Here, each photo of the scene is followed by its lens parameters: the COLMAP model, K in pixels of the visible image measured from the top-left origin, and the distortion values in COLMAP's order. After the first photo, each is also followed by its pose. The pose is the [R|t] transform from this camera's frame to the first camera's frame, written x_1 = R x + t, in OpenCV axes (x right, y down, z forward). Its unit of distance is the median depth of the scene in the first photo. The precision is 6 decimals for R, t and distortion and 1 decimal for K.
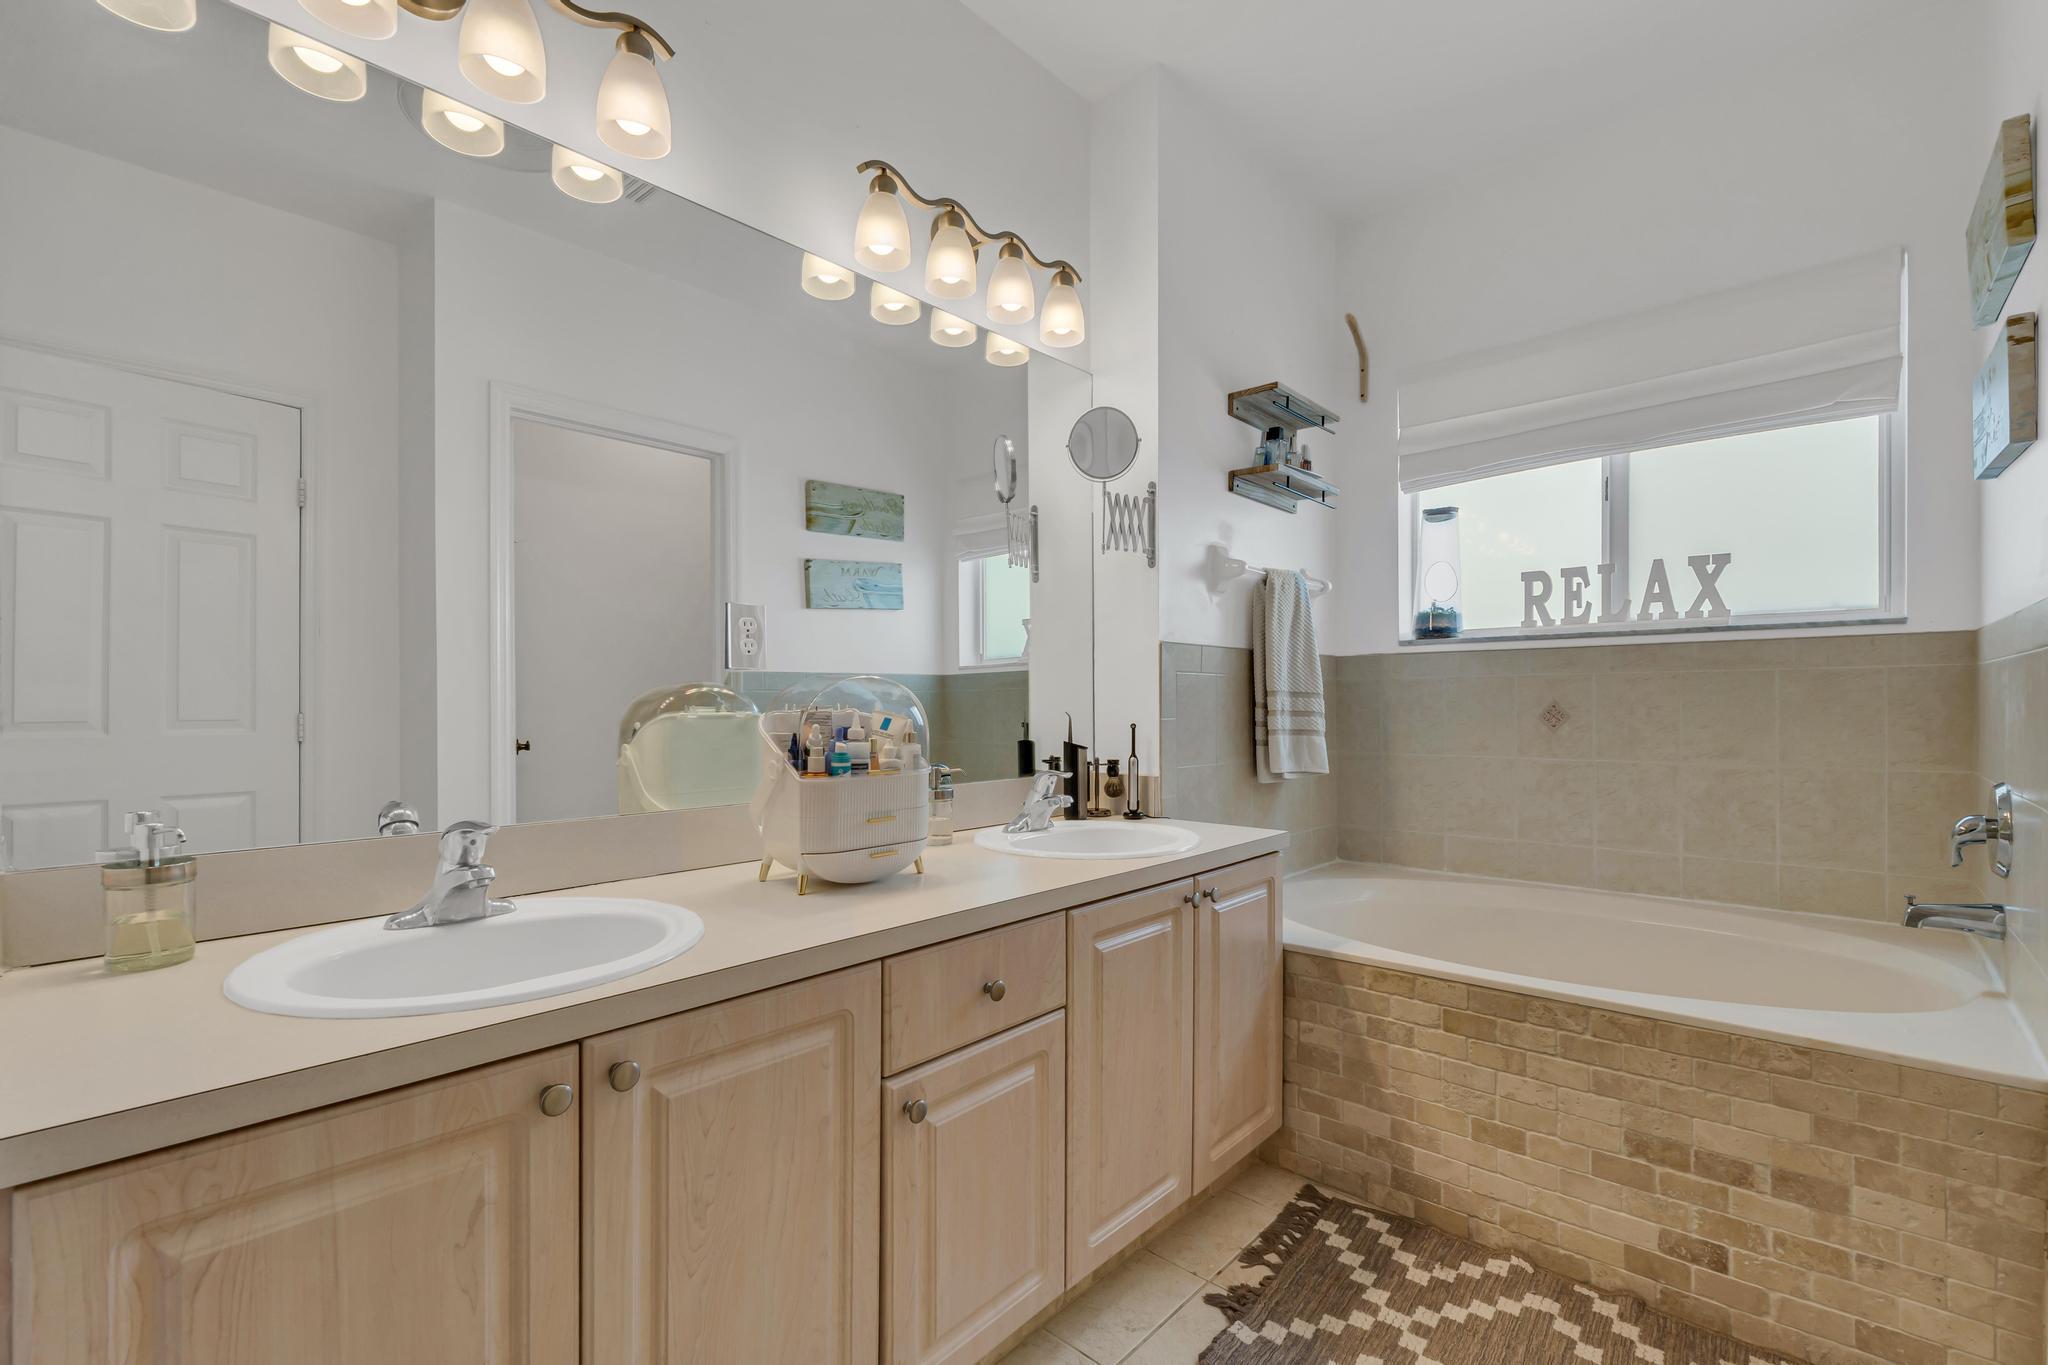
lens RADIAL K [[864.2, 0, 1026.9], [0, 864.2, 701.1], [0, 0, 1]] dist [-0.004160, -0.000359]
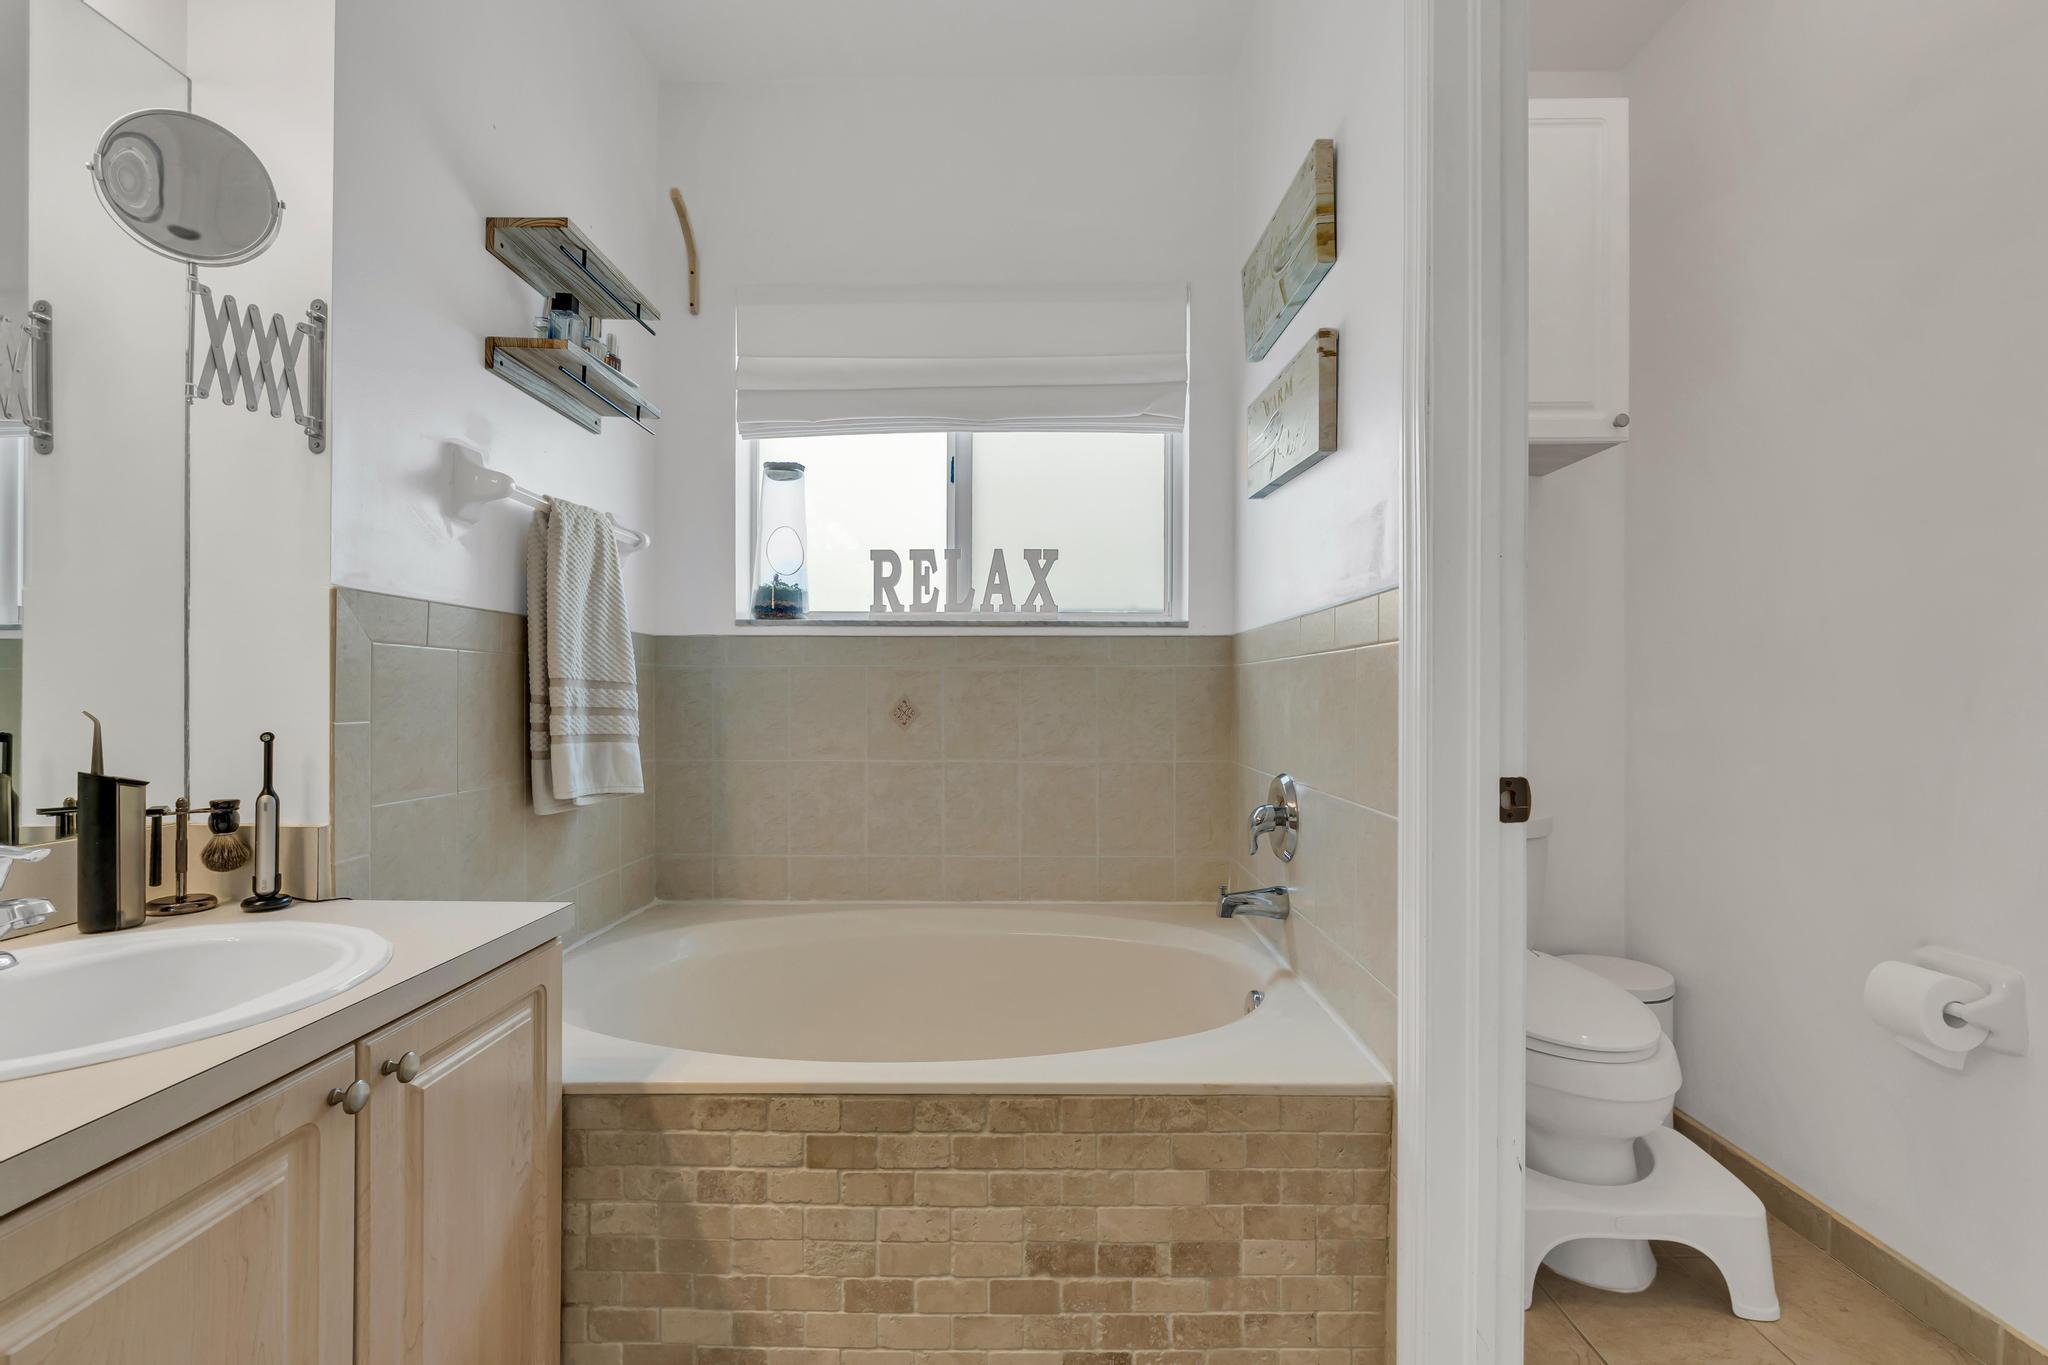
lens RADIAL K [[864.2, 0, 1026.9], [0, 864.2, 701.1], [0, 0, 1]] dist [-0.004160, -0.000359]
pose [[0.733804, 0.001847, 0.679359, 0.120433], [-0.007147, 0.999962, 0.005001, 0.000168], [-0.679324, -0.008526, 0.733789, 0.322455]]
